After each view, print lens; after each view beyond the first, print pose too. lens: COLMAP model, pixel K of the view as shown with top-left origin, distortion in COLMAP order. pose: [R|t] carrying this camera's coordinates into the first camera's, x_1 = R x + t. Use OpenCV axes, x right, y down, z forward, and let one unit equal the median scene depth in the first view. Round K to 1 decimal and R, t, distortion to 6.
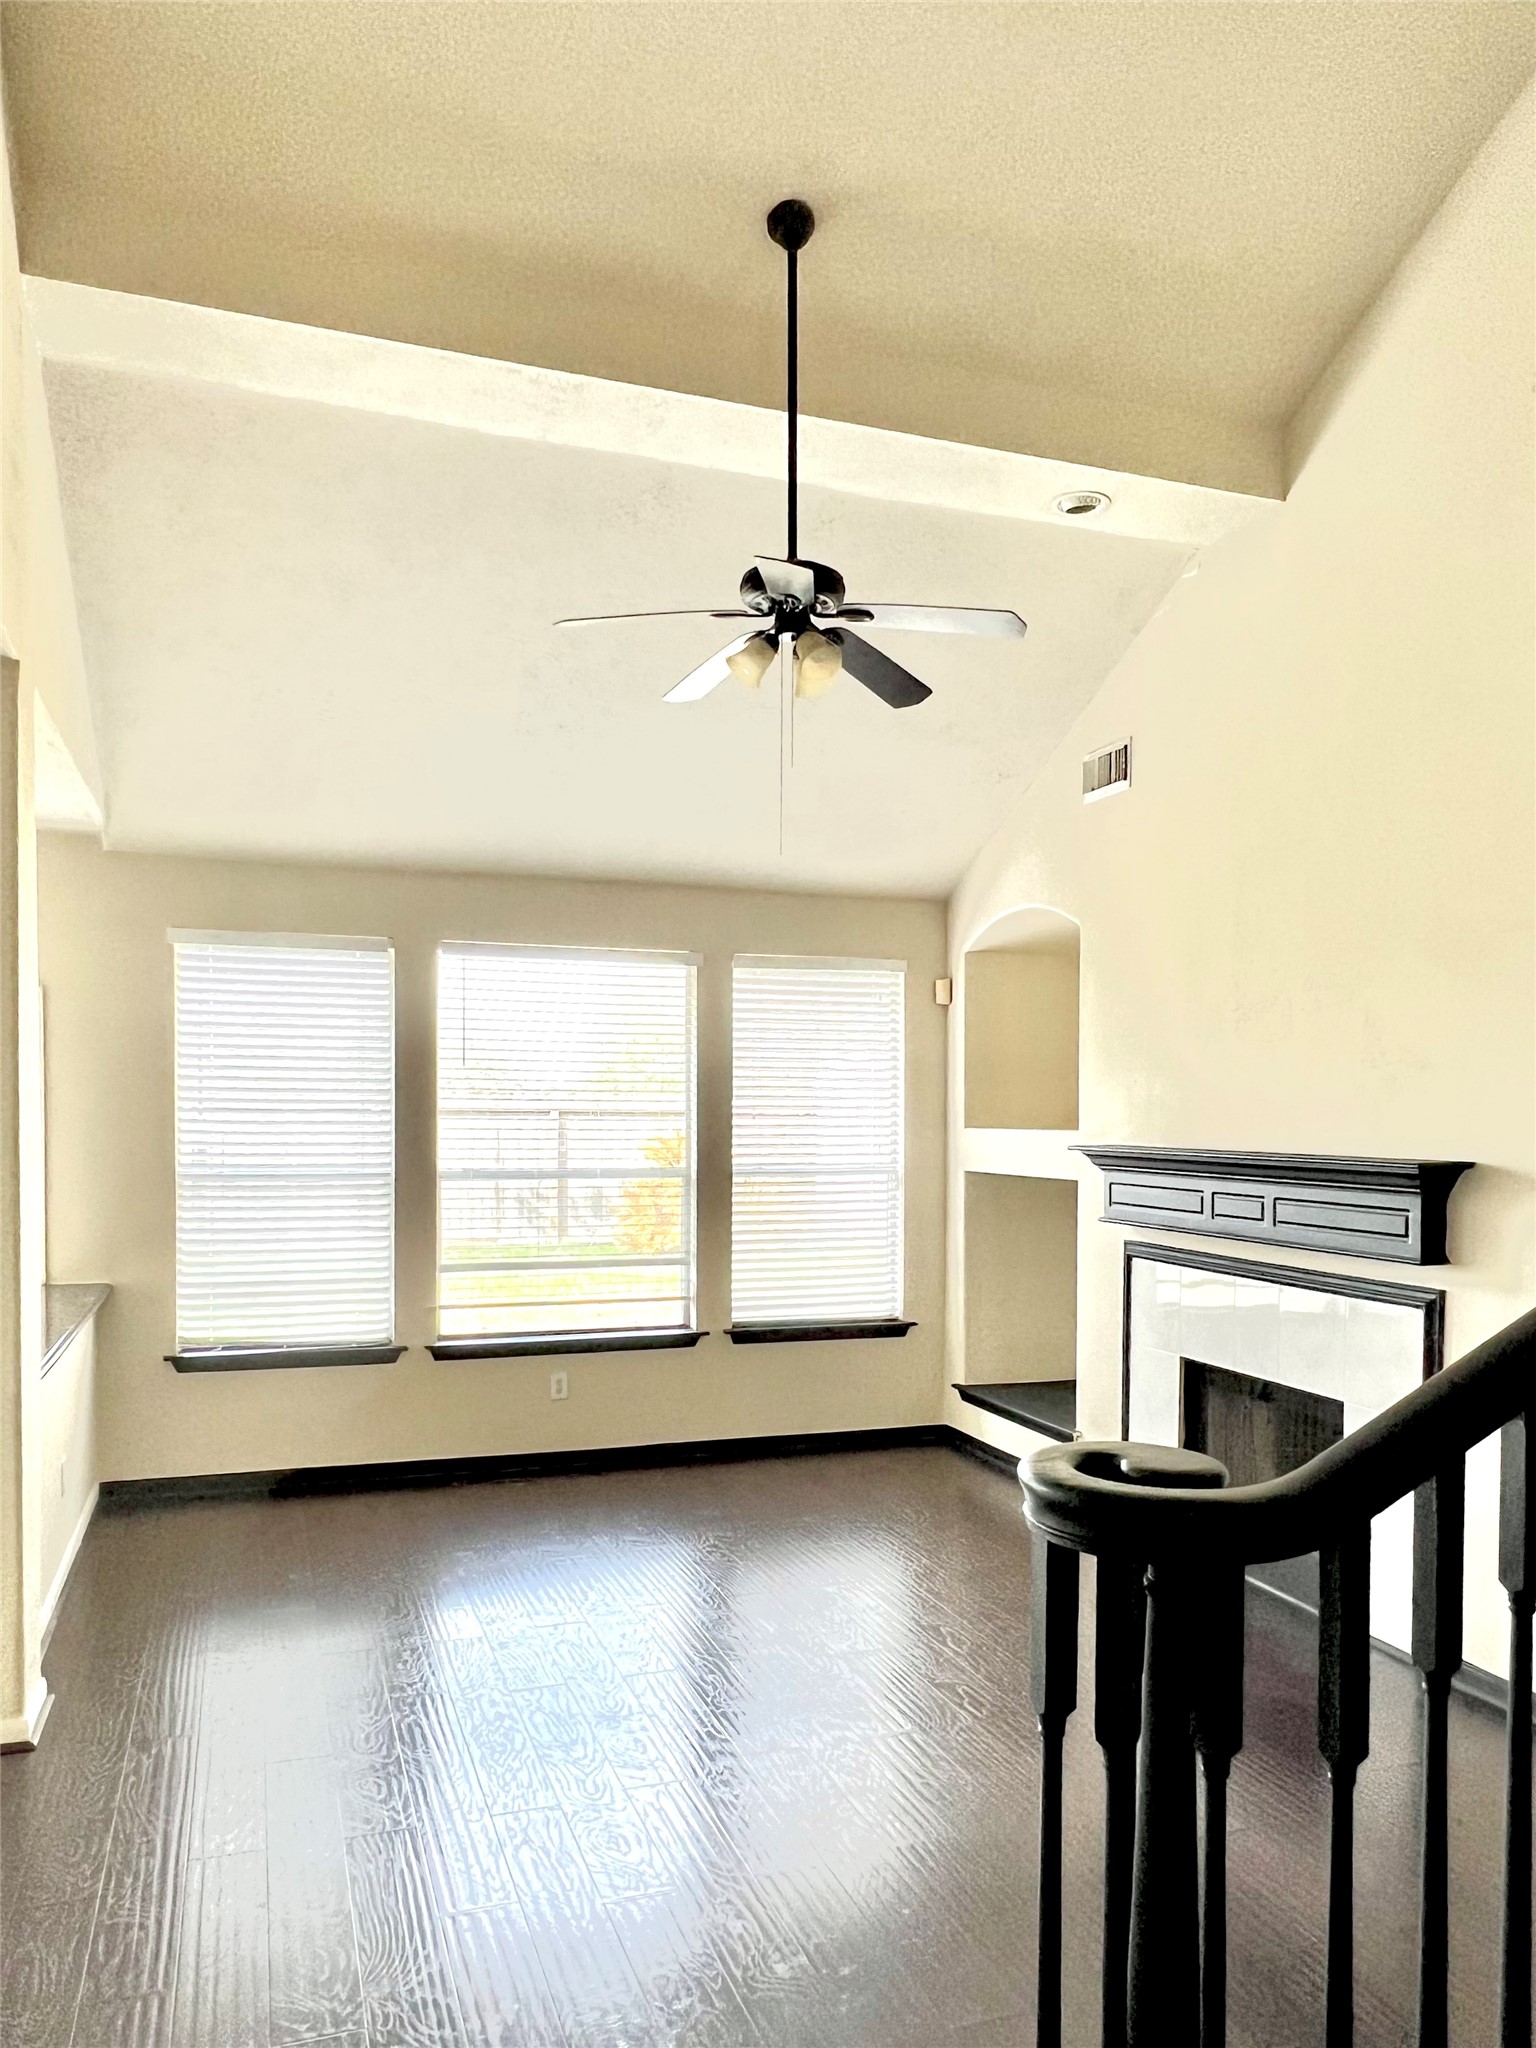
lens RADIAL K [[1454.7, 0, 778.2], [0, 1454.7, 1129.4], [0, 0, 1]] dist [-0.003419, -0.001786]
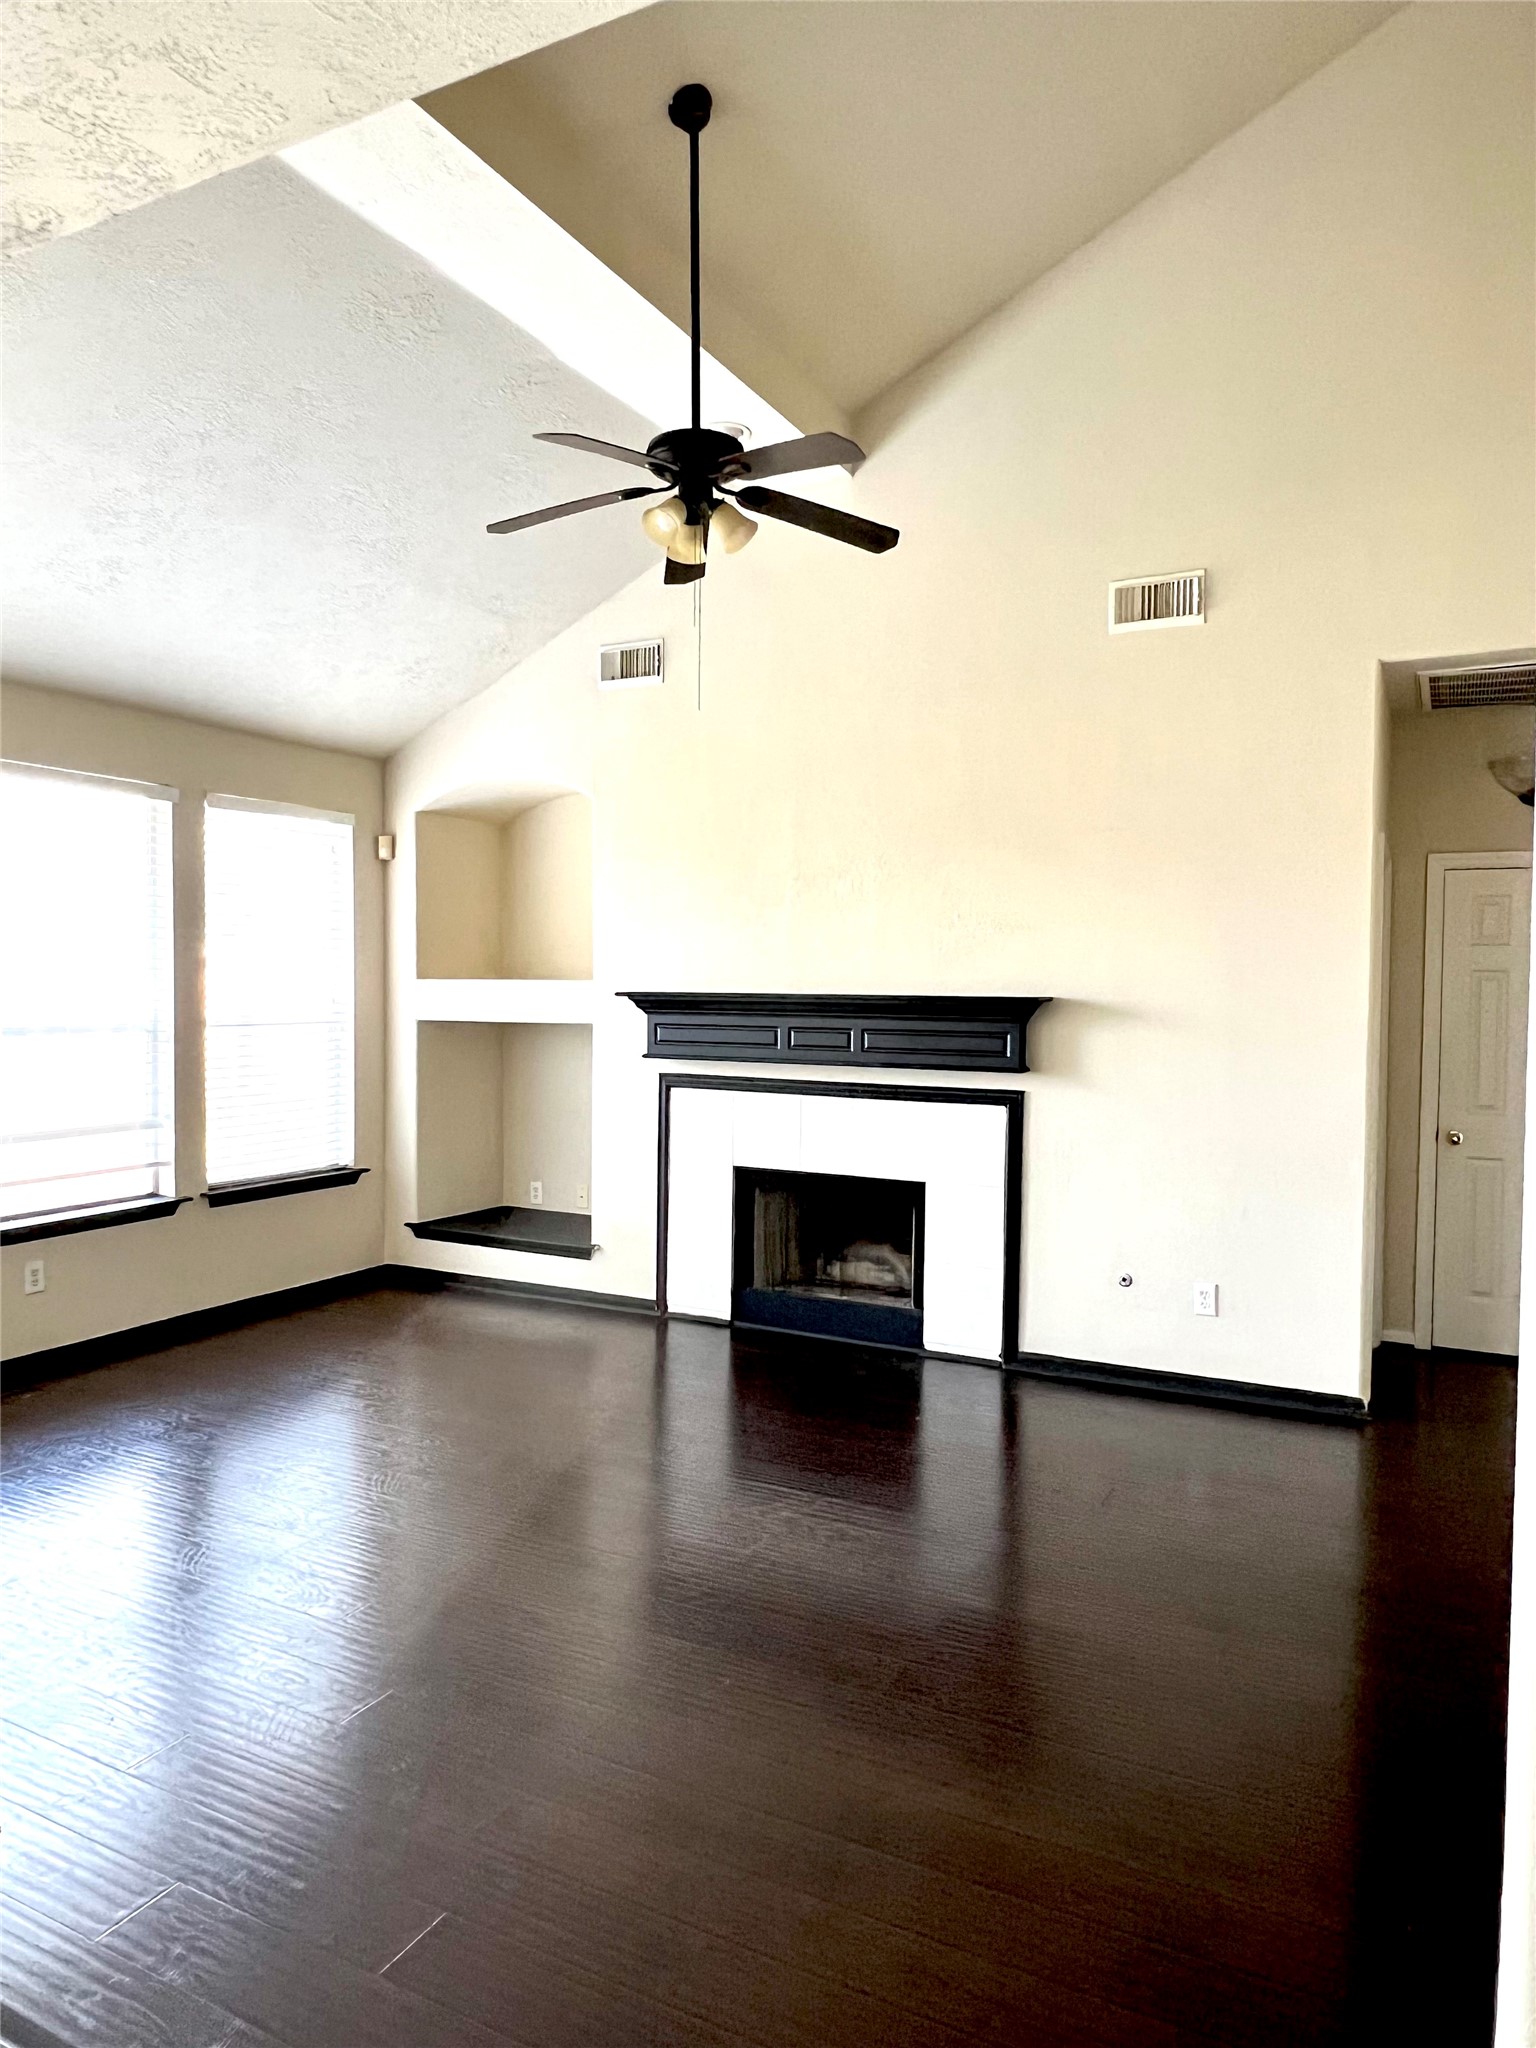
lens RADIAL K [[1321.1, 0, 722.4], [0, 1321.1, 1025.5], [0, 0, 1]] dist [0.001286, 0.000033]
pose [[0.748147, -0.021287, 0.663191, -0.349210], [0.003980, 0.999611, 0.027595, 0.007206], [-0.663521, -0.018006, 0.747941, 0.142672]]
